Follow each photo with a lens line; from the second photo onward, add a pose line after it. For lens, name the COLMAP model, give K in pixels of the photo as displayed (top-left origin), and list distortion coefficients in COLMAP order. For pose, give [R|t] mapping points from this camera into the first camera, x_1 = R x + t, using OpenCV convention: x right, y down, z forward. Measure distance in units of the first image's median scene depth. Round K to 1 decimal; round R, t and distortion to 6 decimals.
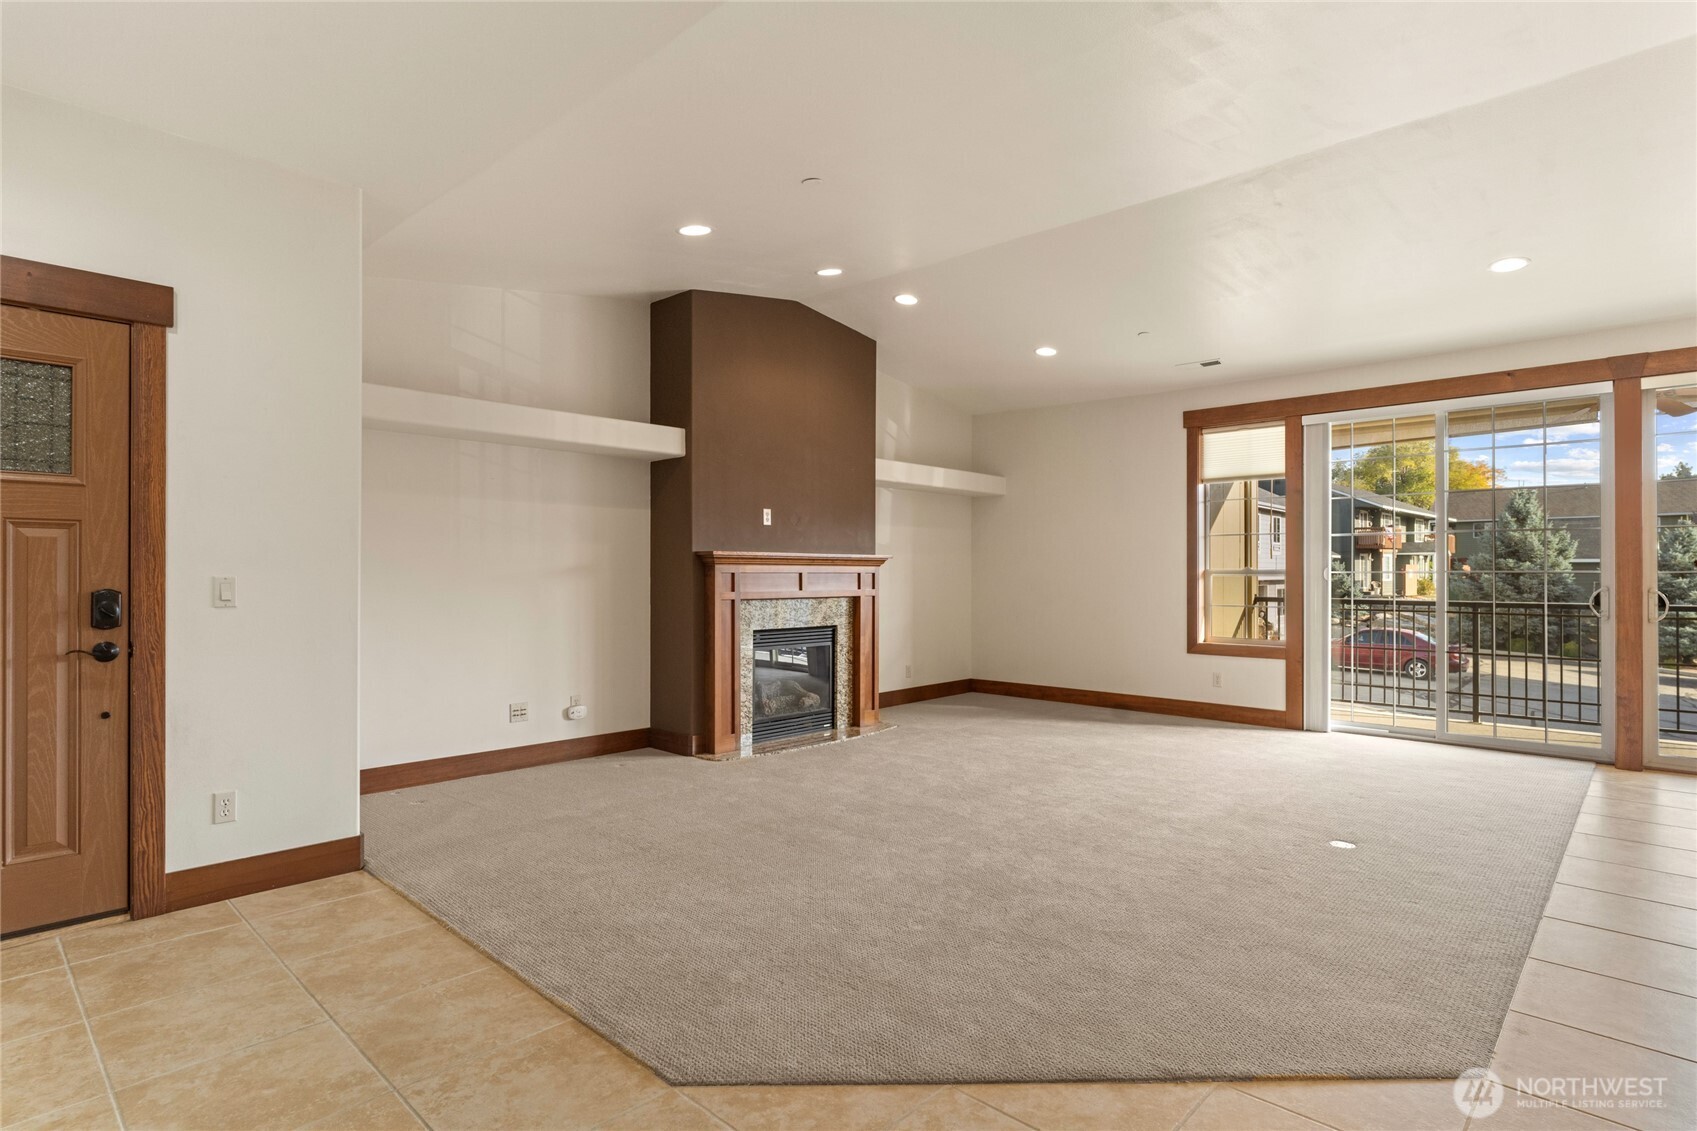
lens RADIAL K [[873.1, 0, 850.7], [0, 873.1, 573.4], [0, 0, 1]] dist [-0.008473, 0.003301]
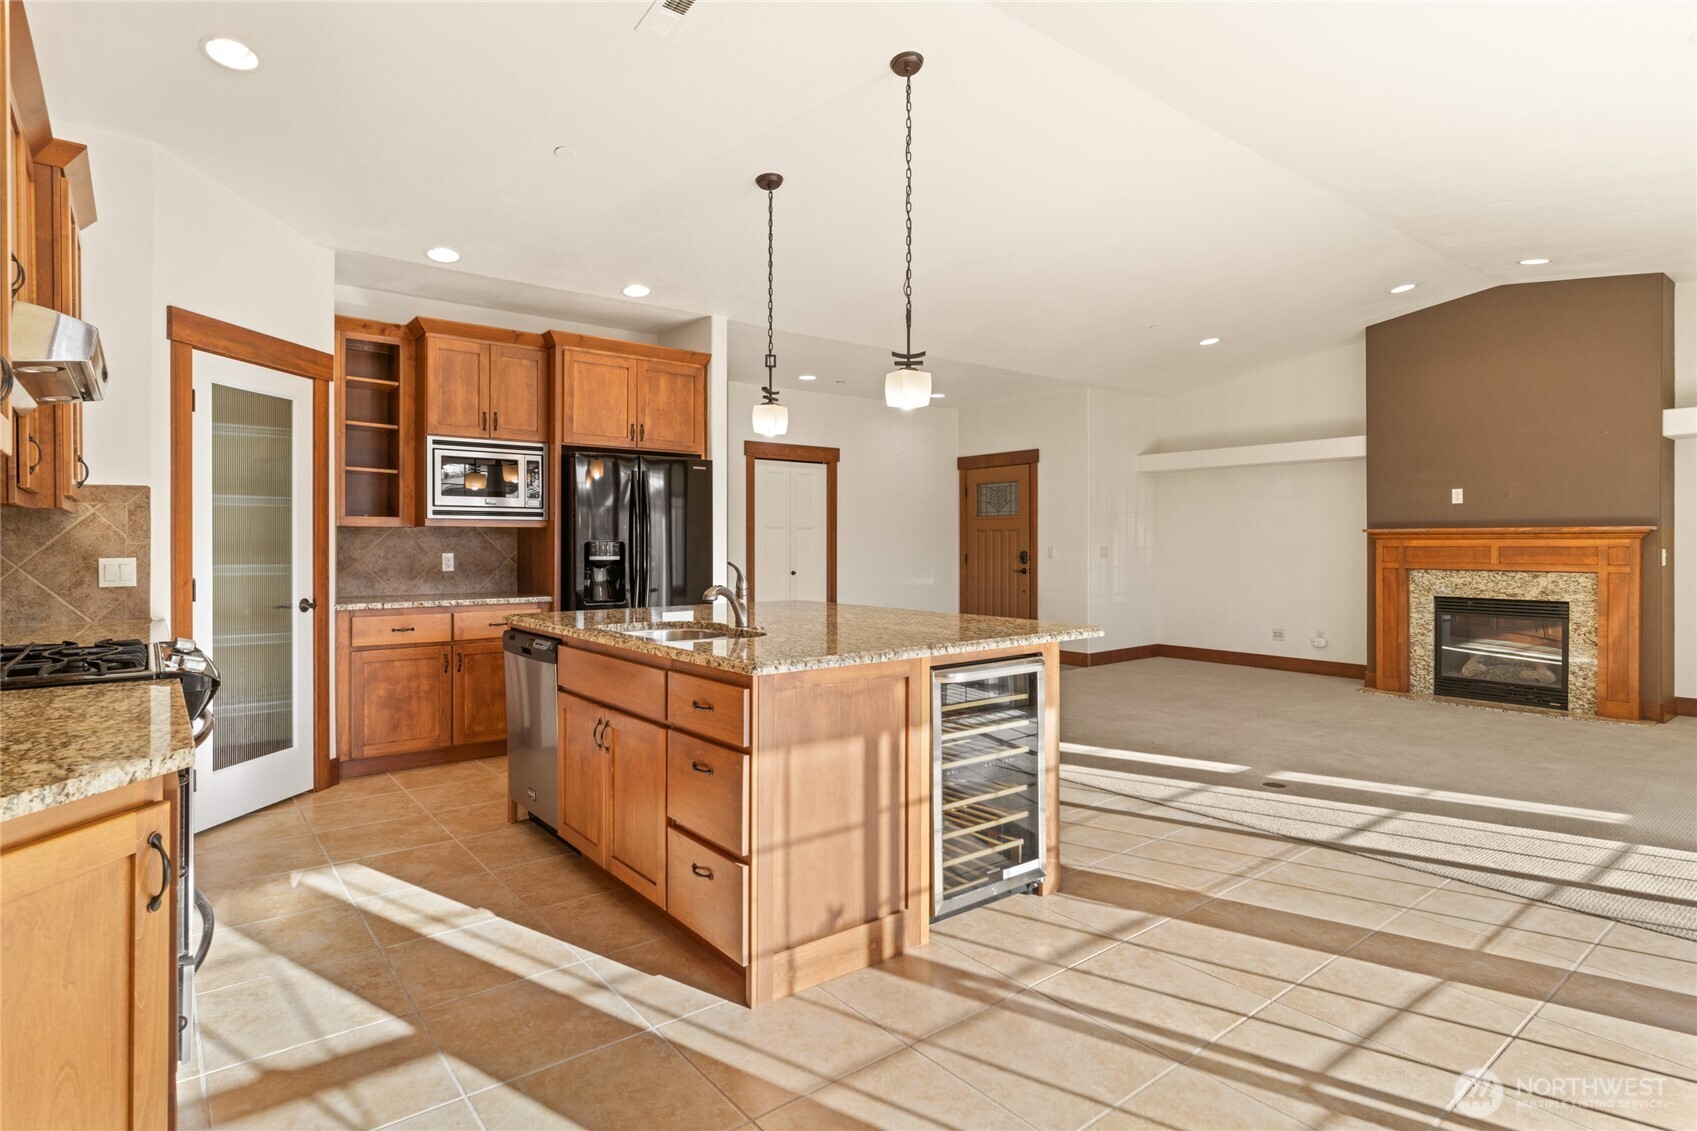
lens RADIAL K [[889.8, 0, 841.1], [0, 889.8, 540.6], [0, 0, 1]] dist [-0.003893, 0.001724]
pose [[-0.144762, -0.003523, -0.989460, 1.100569], [-0.001134, 0.999994, -0.003395, -0.003146], [0.989466, 0.000630, -0.144765, 0.372809]]
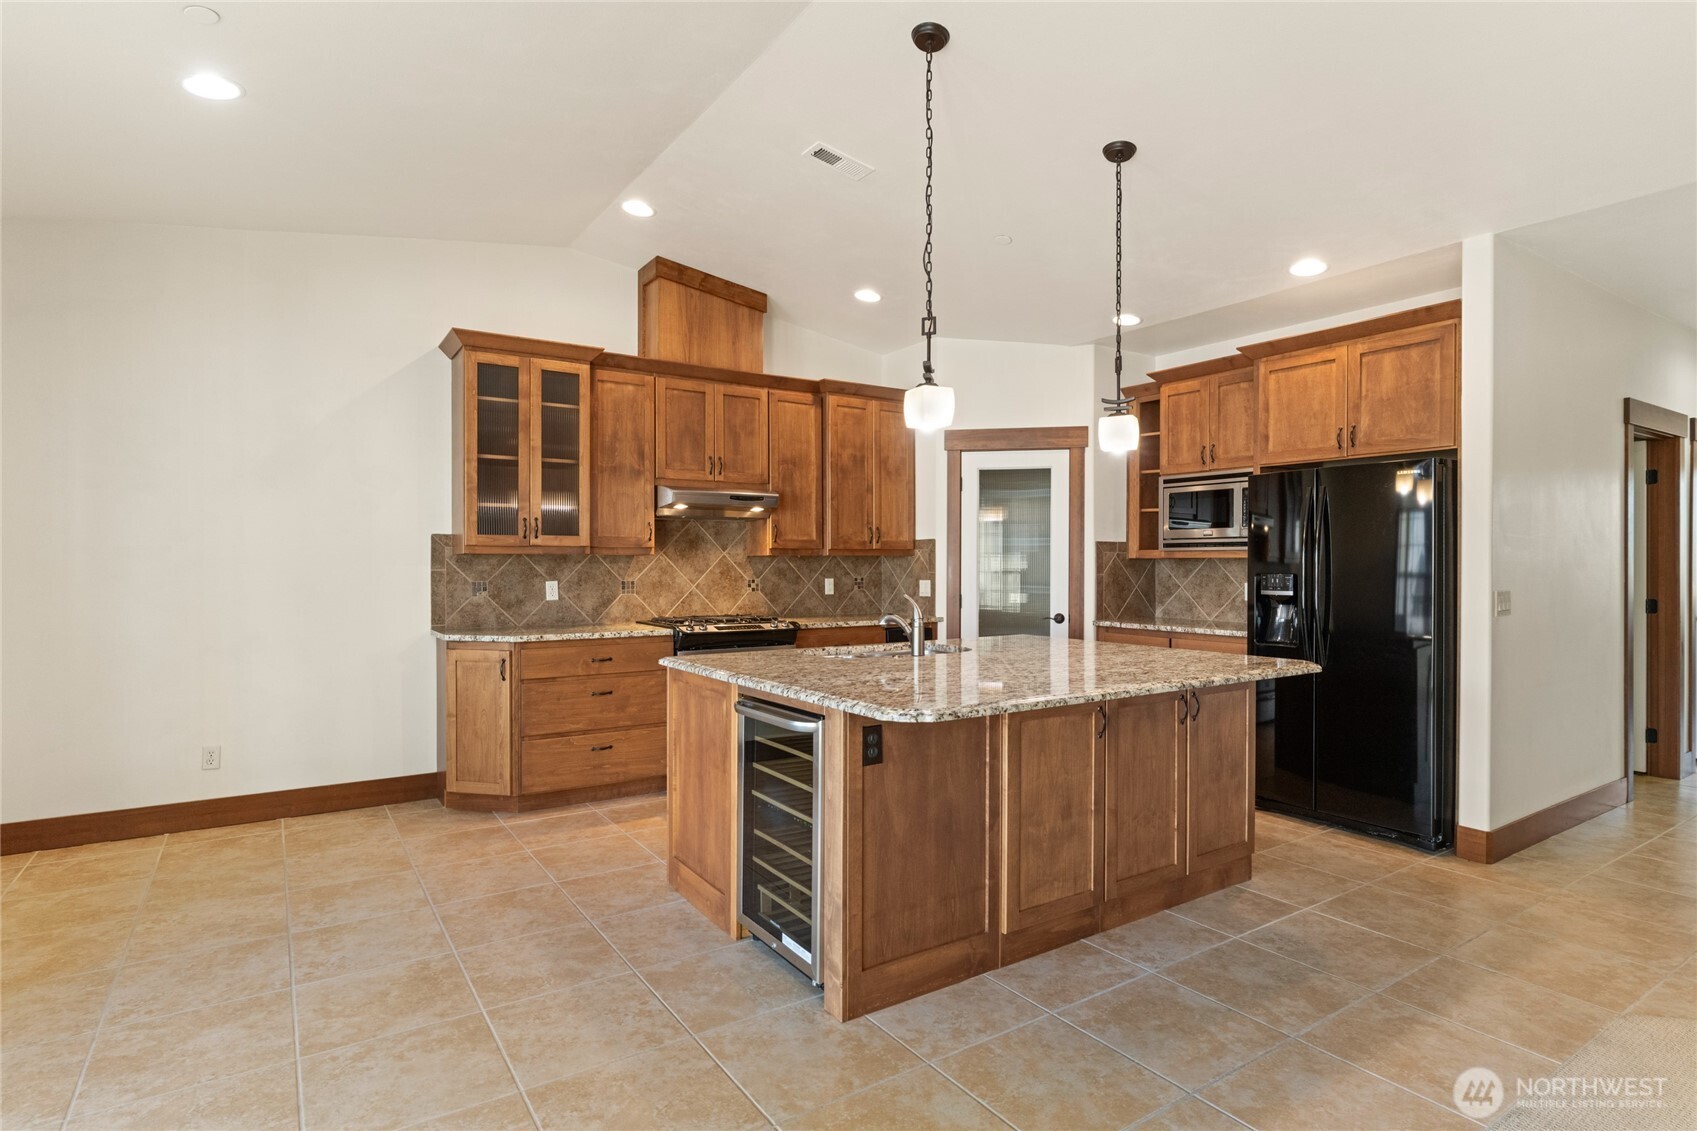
lens RADIAL K [[873.1, 0, 839.2], [0, 873.1, 567.7], [0, 0, 1]] dist [-0.008473, 0.003301]
pose [[-0.972379, -0.002579, 0.233393, 0.494638], [-0.000915, 0.999973, 0.007240, -0.014256], [-0.233405, 0.006827, -0.972356, 0.802423]]
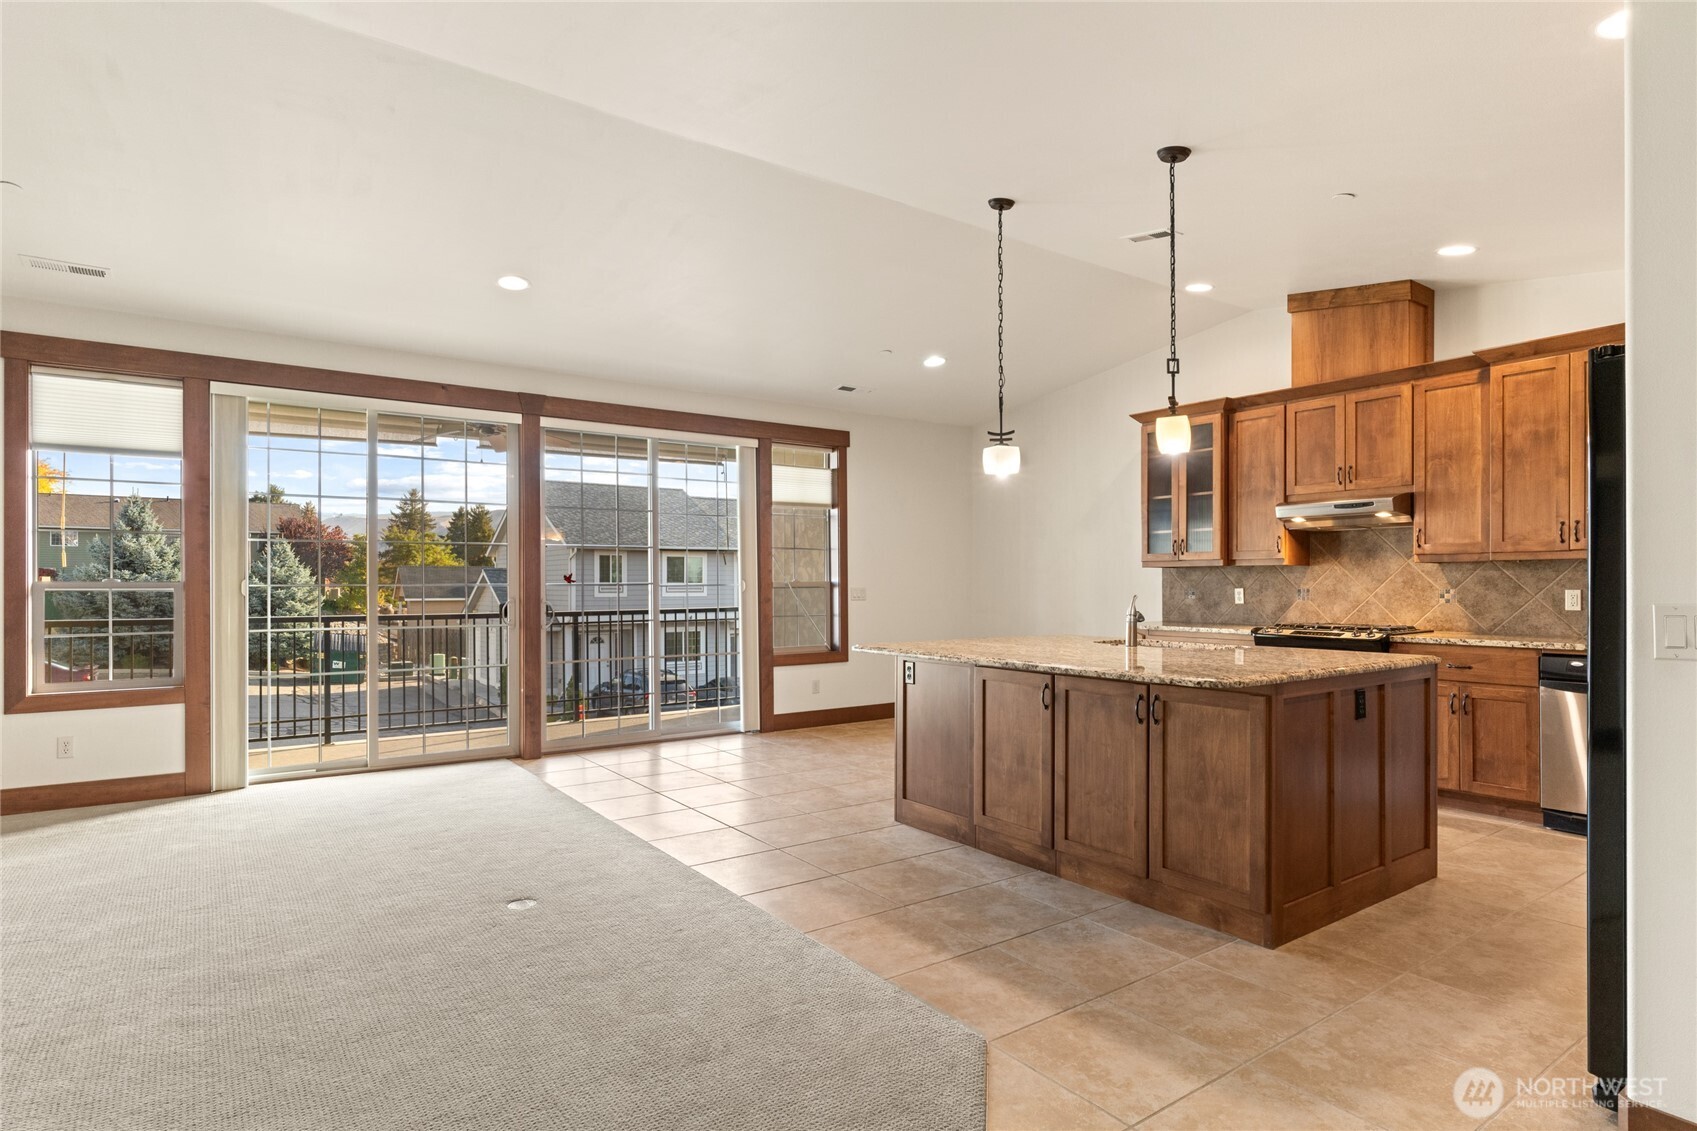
lens RADIAL K [[889.8, 0, 844.0], [0, 889.8, 583.1], [0, 0, 1]] dist [-0.003893, 0.001724]
pose [[0.198747, 0.000066, 0.980051, -0.141655], [0.002361, 0.999997, -0.000546, -0.001871], [-0.980048, 0.002422, 0.198746, 0.317666]]
